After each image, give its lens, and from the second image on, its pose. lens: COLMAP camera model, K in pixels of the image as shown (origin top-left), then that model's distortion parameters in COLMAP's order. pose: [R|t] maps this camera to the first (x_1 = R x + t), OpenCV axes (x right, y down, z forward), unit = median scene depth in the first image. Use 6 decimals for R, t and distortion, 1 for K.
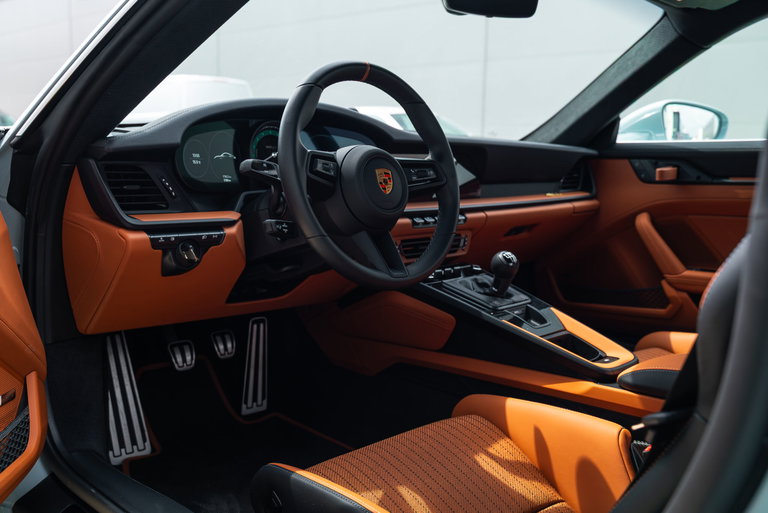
lens RADIAL K [[742.4, 0, 384.0], [0, 742.4, 256.5], [0, 0, 1]] dist [-0.011711, -0.009237]
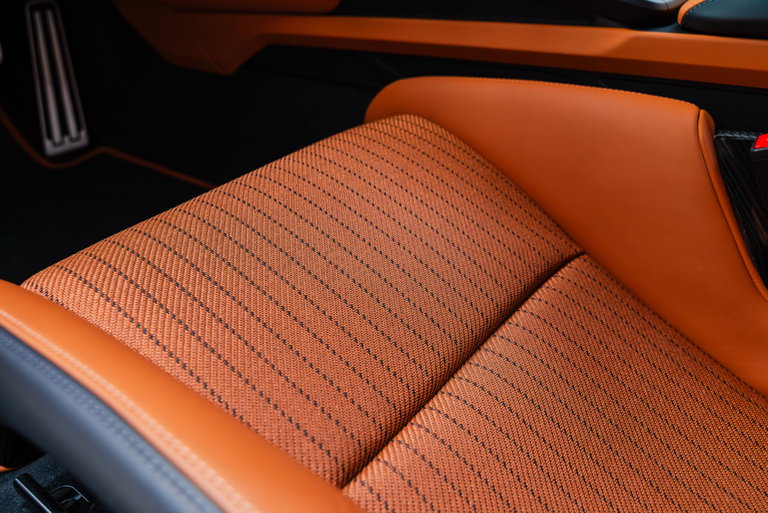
lens RADIAL K [[658.7, 0, 384.0], [0, 658.7, 256.5], [0, 0, 1]] dist [-0.002676, -0.002629]
pose [[0.985014, -0.117740, 0.126035, 0.031848], [0.061073, 0.921500, 0.383546, 0.124166], [-0.161300, -0.370101, 0.914881, 0.525329]]
